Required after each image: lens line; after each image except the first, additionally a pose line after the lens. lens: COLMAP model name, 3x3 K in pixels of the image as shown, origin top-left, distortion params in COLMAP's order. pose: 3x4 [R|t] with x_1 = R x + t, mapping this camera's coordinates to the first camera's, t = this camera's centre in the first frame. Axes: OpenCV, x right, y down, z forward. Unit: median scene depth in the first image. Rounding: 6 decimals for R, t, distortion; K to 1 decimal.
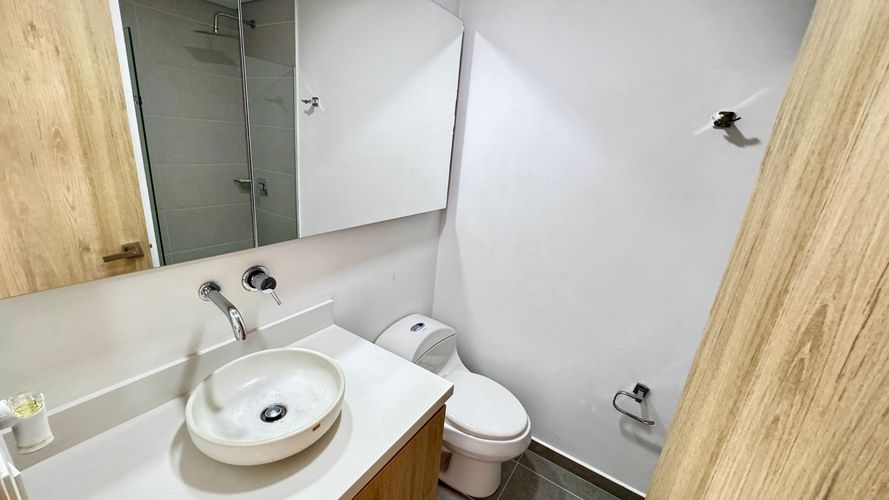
lens RADIAL K [[354.8, 0, 439.2], [0, 354.8, 247.8], [0, 0, 1]] dist [0.000856, 0.000069]
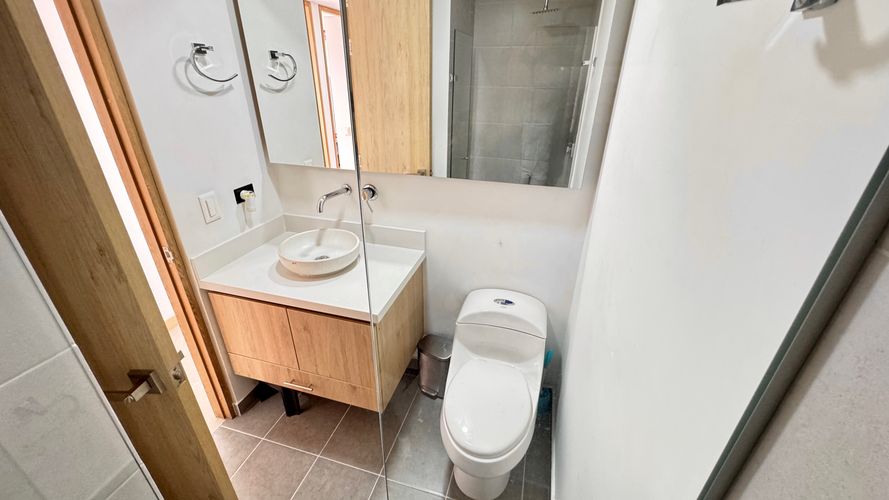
lens RADIAL K [[354.8, 0, 439.5], [0, 354.8, 250.1], [0, 0, 1]] dist [0.000856, 0.000069]
pose [[0.300829, 0.343894, -0.889516, 0.855608], [-0.269917, 0.925286, 0.266439, -0.143117], [0.914684, 0.159943, 0.371176, 0.571375]]
